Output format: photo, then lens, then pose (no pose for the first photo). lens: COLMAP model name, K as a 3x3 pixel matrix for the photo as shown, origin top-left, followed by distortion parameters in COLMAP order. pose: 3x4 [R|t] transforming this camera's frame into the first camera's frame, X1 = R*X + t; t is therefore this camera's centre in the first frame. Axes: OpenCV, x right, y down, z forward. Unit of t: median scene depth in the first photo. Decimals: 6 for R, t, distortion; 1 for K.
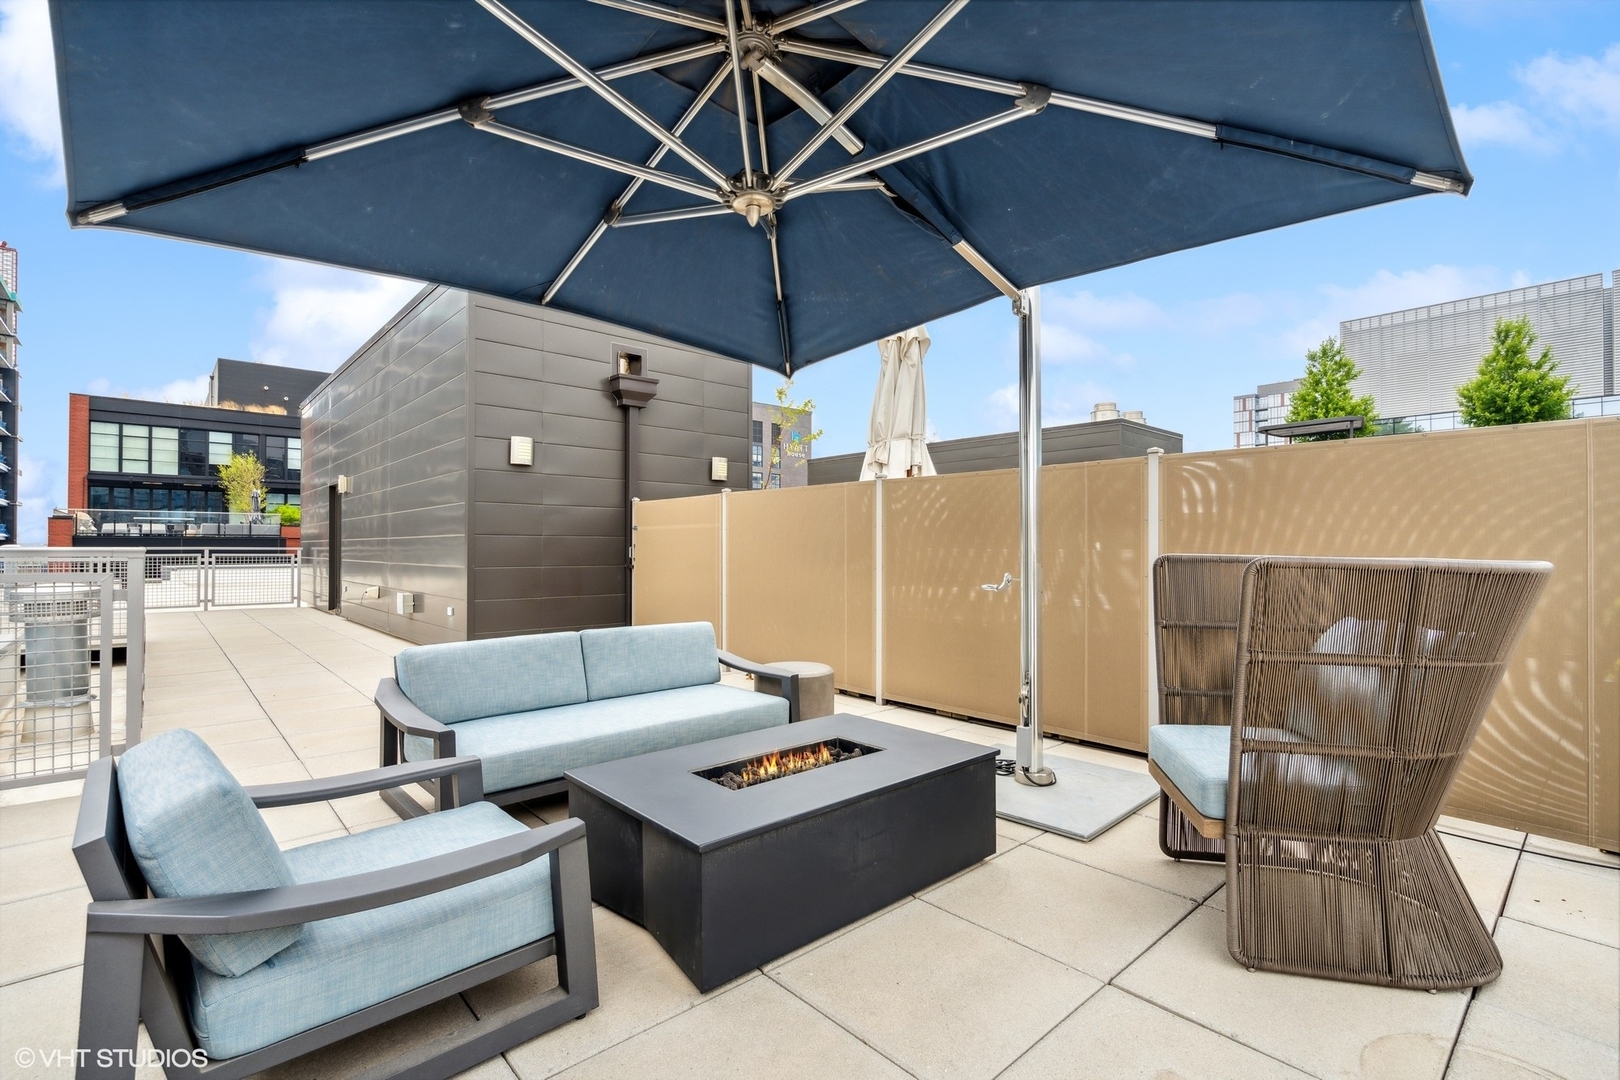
lens RADIAL K [[742.9, 0, 810.0], [0, 742.9, 540.0], [0, 0, 1]] dist [-0.000311, 0.001050]
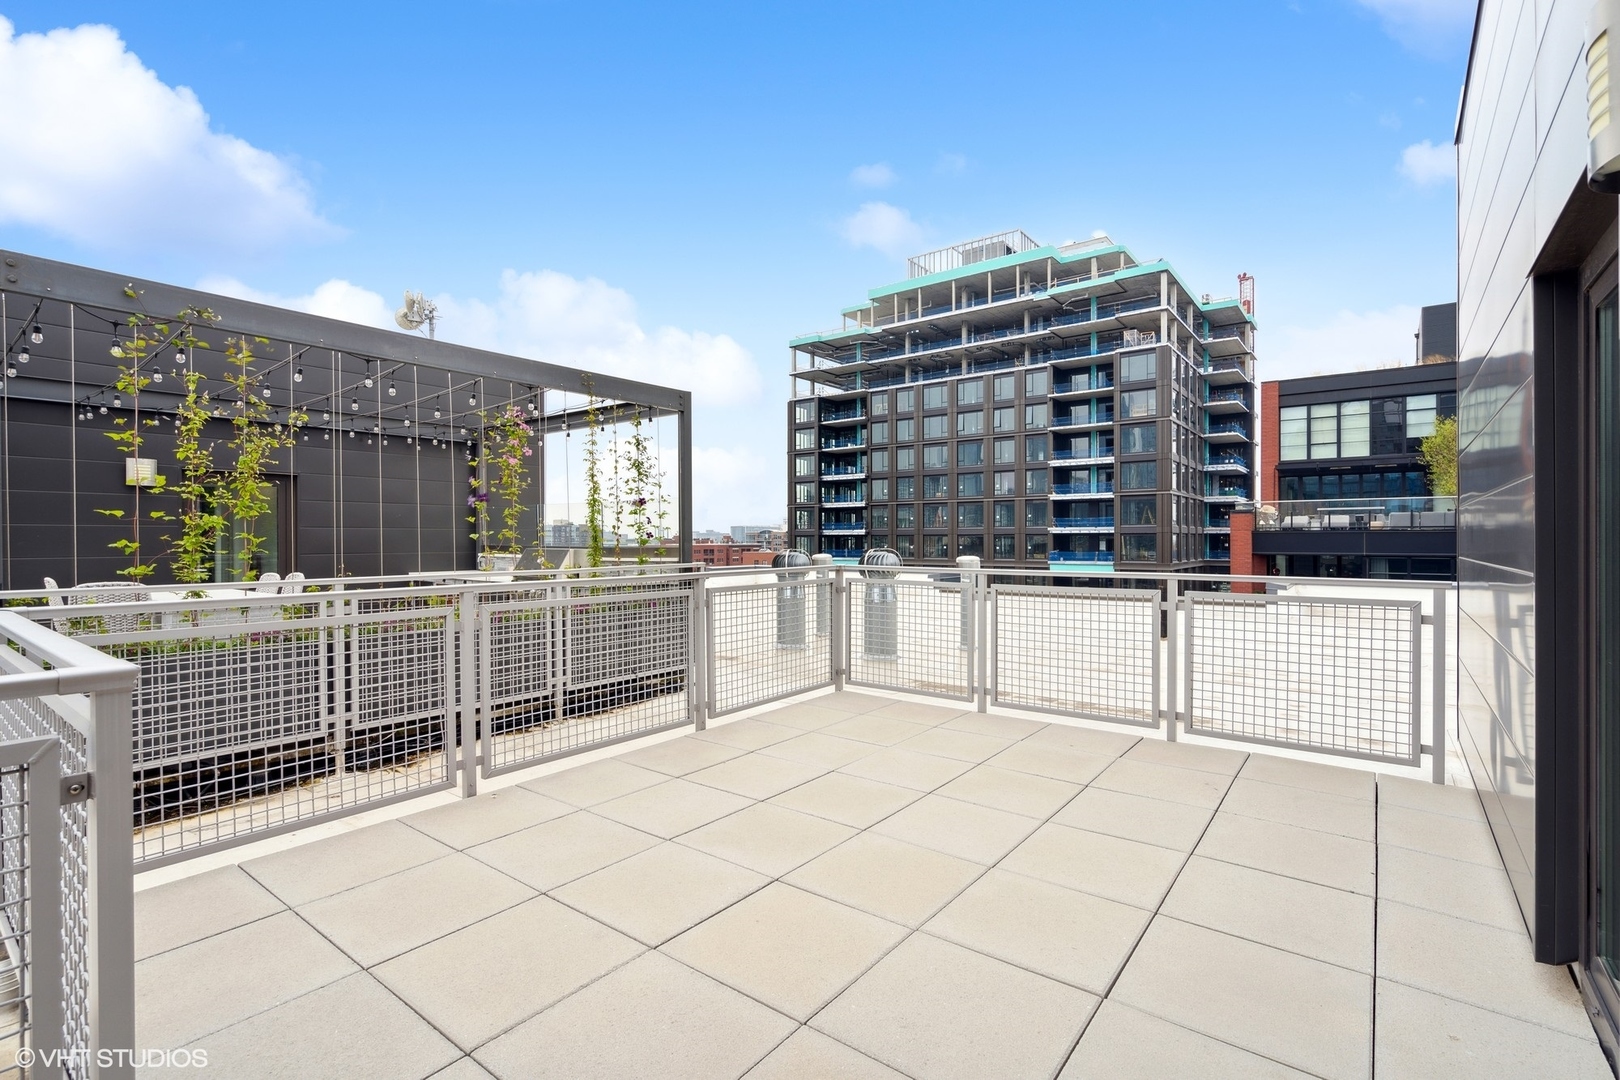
lens RADIAL K [[742.9, 0, 810.0], [0, 742.9, 540.0], [0, 0, 1]] dist [-0.000311, 0.001050]
pose [[0.181573, -0.002806, -0.983373, -0.147738], [0.016273, 0.999868, 0.000151, -0.003116], [0.983243, -0.016030, 0.181595, 0.233648]]
